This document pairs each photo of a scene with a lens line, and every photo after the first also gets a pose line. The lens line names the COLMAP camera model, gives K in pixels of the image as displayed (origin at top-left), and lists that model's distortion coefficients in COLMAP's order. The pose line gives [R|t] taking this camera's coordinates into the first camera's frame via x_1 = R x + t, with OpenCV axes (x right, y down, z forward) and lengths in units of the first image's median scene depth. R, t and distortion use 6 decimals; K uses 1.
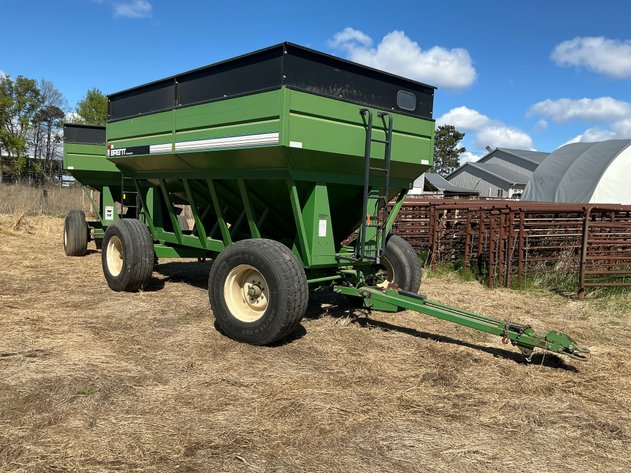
lens RADIAL K [[477.4, 0, 351.4], [0, 477.4, 240.3], [0, 0, 1]] dist [0.099602, -0.124833]
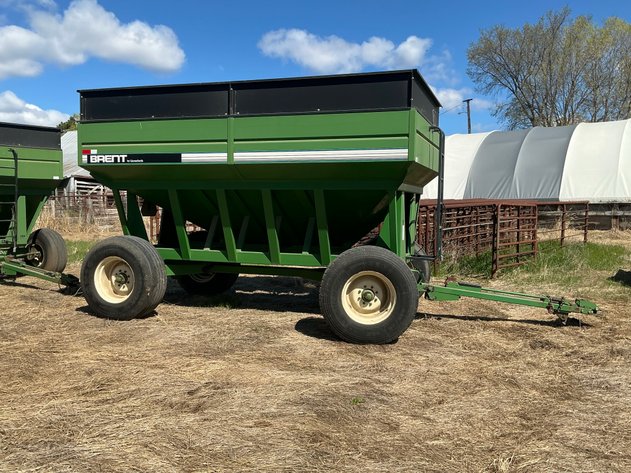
lens RADIAL K [[524.7, 0, 315.5], [0, 524.7, 236.5], [0, 0, 1]] dist [0.114983, -0.183495]
pose [[0.892486, -0.062648, 0.446703, -0.822922], [0.064355, 0.997862, 0.011368, -0.045288], [-0.446460, 0.018602, 0.894610, 0.003479]]
